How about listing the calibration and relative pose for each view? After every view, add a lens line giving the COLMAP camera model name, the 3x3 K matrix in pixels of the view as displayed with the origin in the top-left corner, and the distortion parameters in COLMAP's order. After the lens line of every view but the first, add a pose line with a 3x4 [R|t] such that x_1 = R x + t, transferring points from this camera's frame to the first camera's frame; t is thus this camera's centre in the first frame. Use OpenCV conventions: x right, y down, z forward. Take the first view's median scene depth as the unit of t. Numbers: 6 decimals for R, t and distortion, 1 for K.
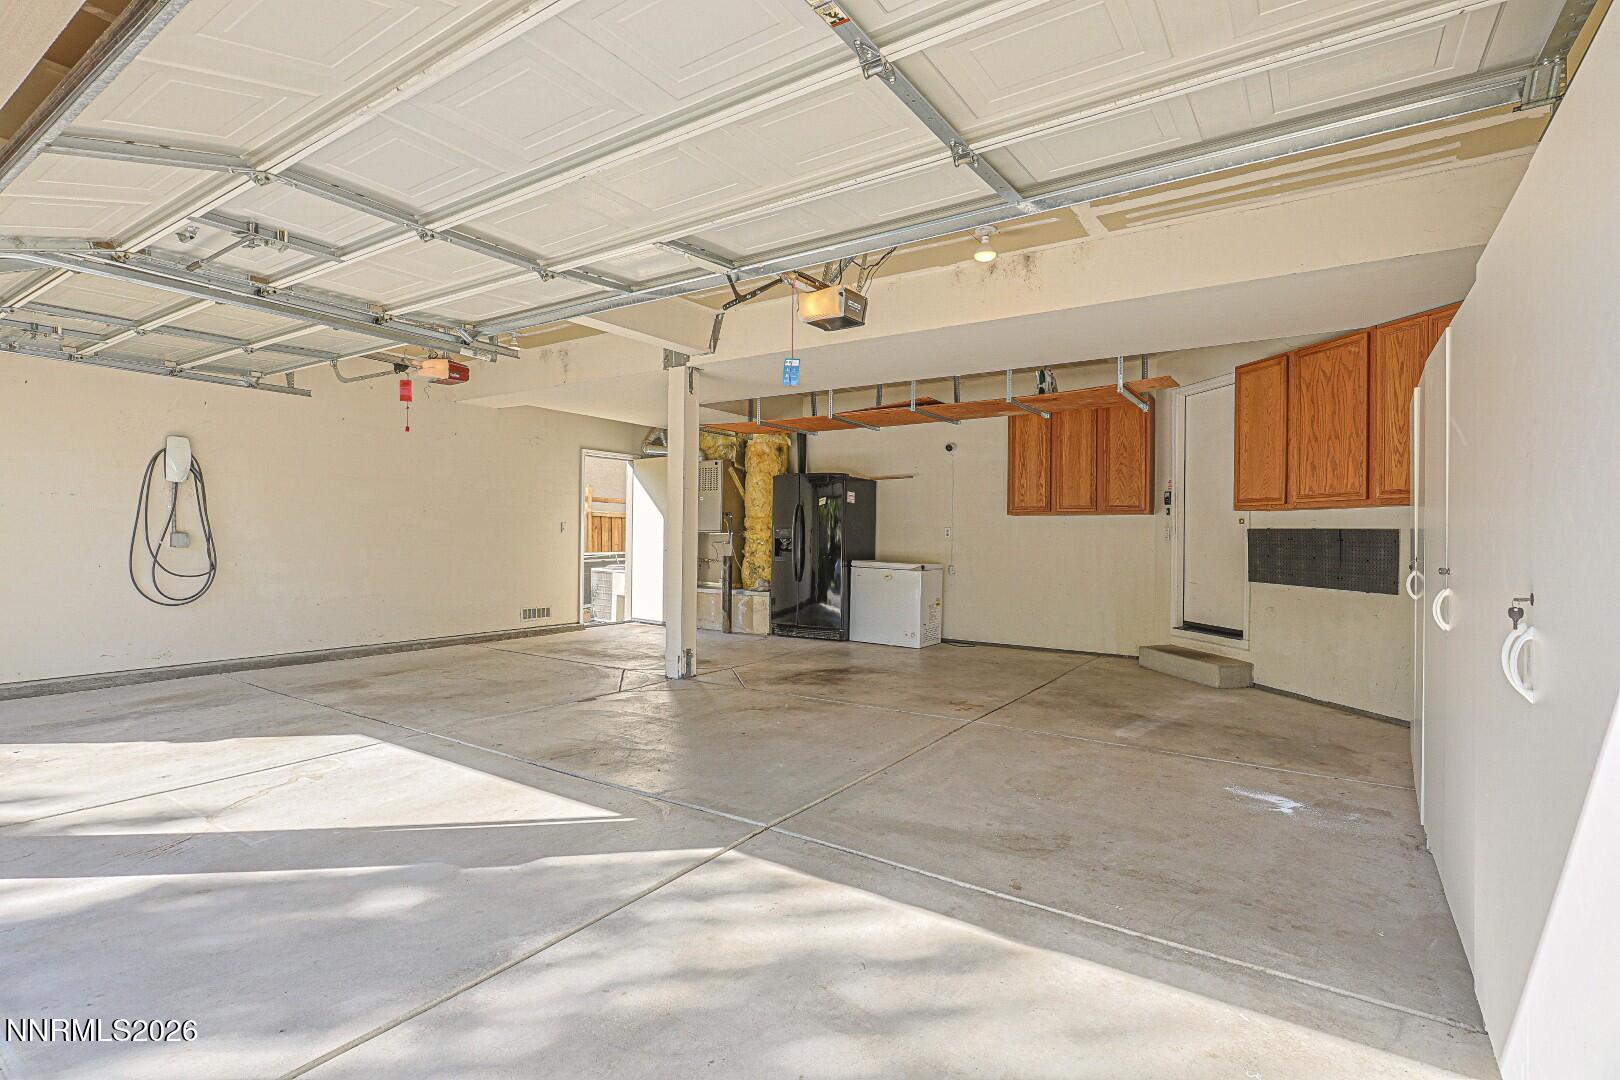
lens RADIAL K [[788.7, 0, 808.6], [0, 788.7, 533.4], [0, 0, 1]] dist [-0.006410, 0.000221]
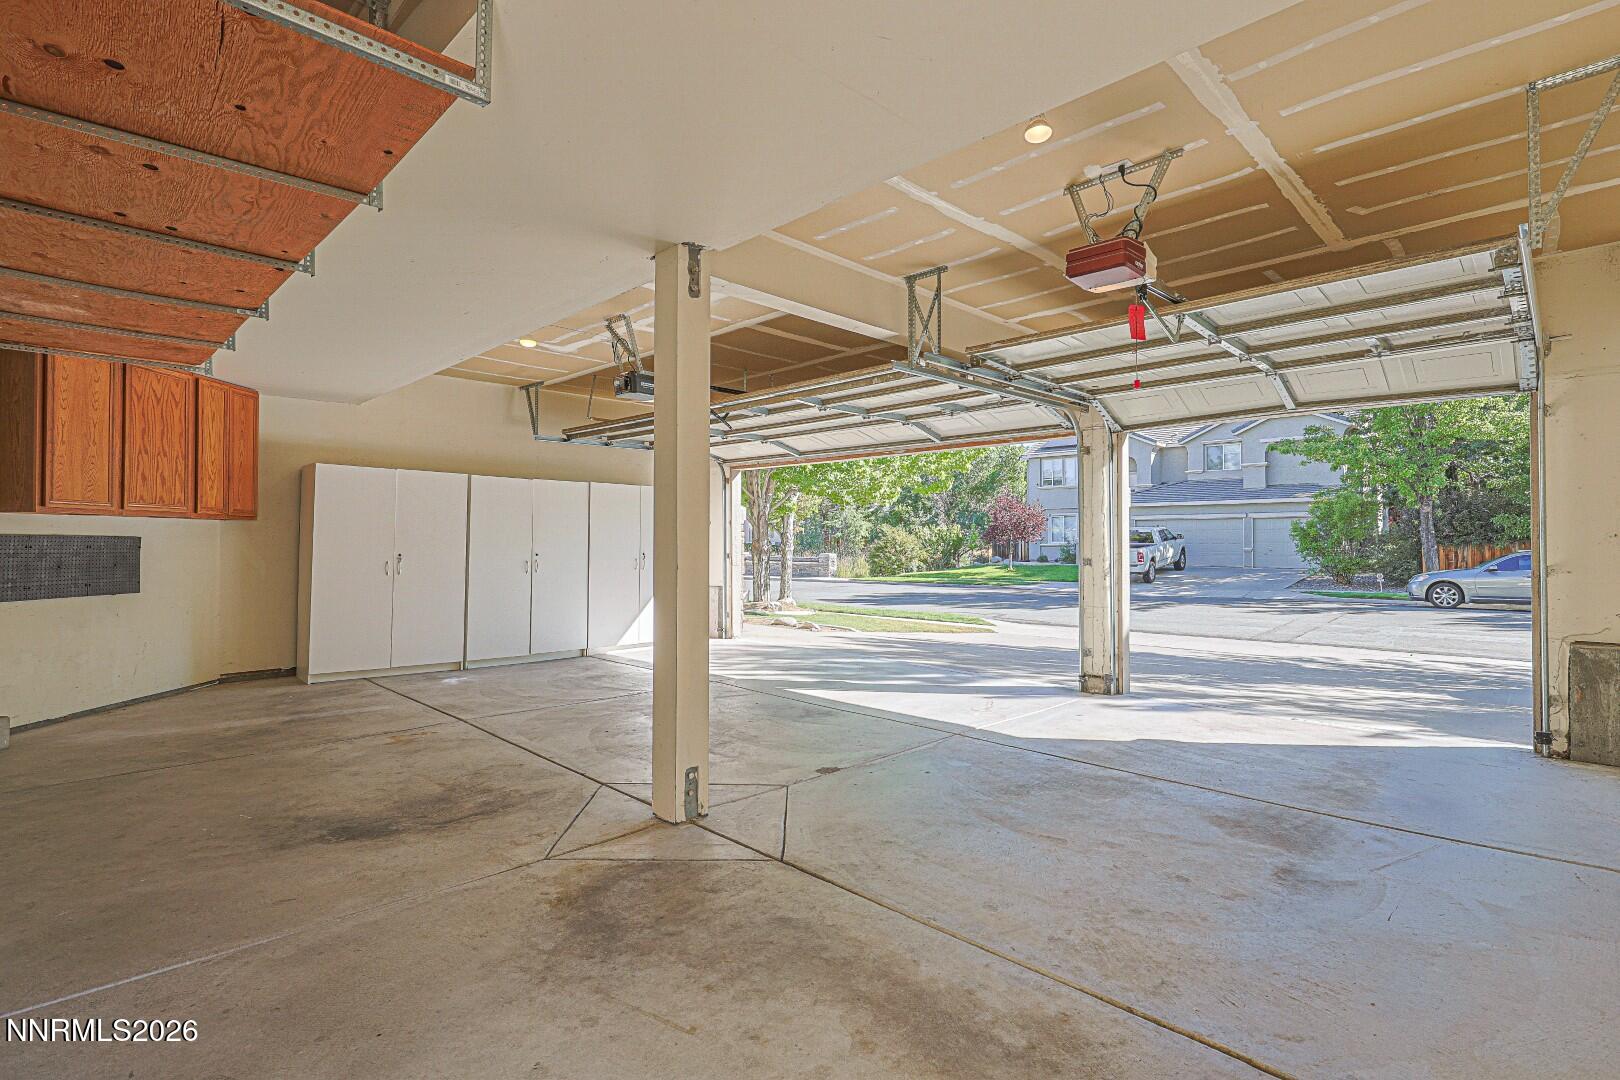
lens RADIAL K [[788.7, 0, 809.2], [0, 788.7, 535.5], [0, 0, 1]] dist [-0.006410, 0.000221]
pose [[-0.981778, -0.007090, 0.189897, -0.436130], [-0.007305, 0.999973, -0.000431, -0.012857], [-0.189889, -0.001811, -0.981804, 1.866202]]
